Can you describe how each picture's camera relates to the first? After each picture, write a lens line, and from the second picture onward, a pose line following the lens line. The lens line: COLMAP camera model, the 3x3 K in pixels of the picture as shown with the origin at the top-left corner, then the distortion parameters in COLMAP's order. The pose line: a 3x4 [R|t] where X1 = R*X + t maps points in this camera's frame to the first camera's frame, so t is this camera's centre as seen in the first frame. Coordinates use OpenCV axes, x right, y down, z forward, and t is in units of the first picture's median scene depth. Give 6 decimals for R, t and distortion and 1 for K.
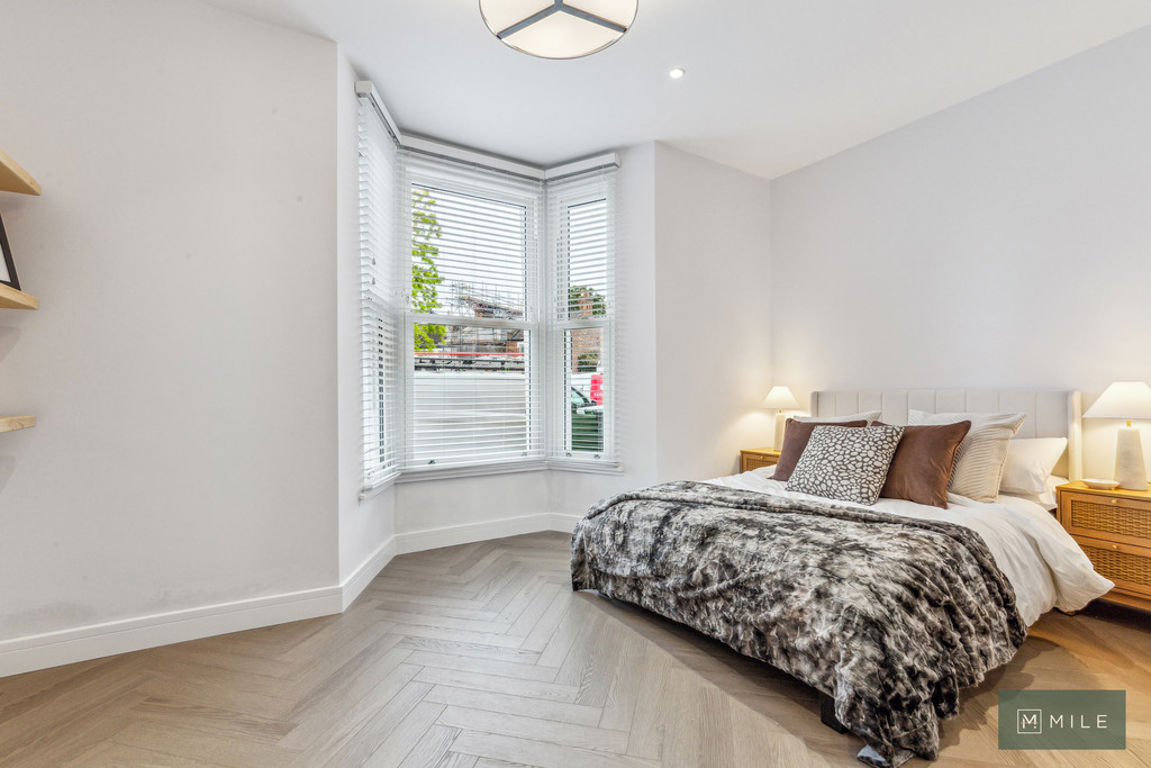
lens RADIAL K [[523.4, 0, 574.5], [0, 523.4, 394.4], [0, 0, 1]] dist [-0.006040, -0.001425]
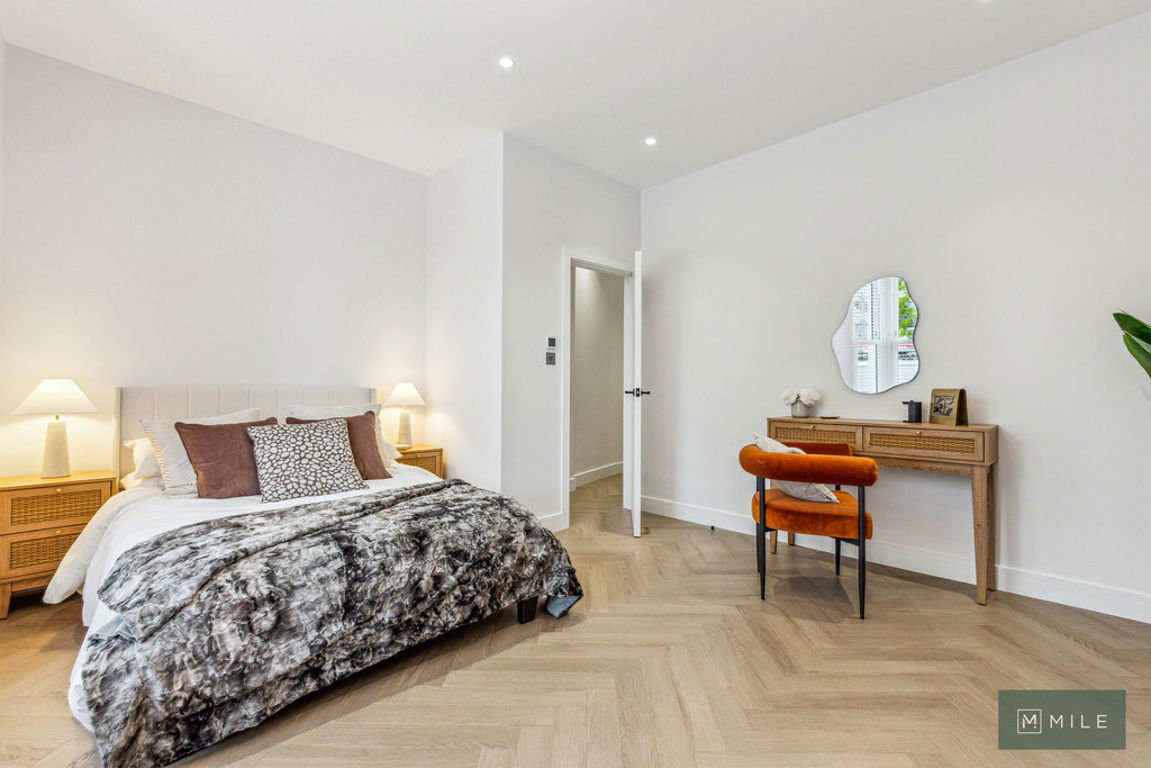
lens RADIAL K [[523.4, 0, 578.2], [0, 523.4, 380.6], [0, 0, 1]] dist [-0.006040, -0.001425]
pose [[-0.241522, 0.013064, 0.970308, -0.684948], [-0.001551, 0.999903, -0.013848, -0.009001], [-0.970394, -0.004849, -0.241478, 0.864799]]
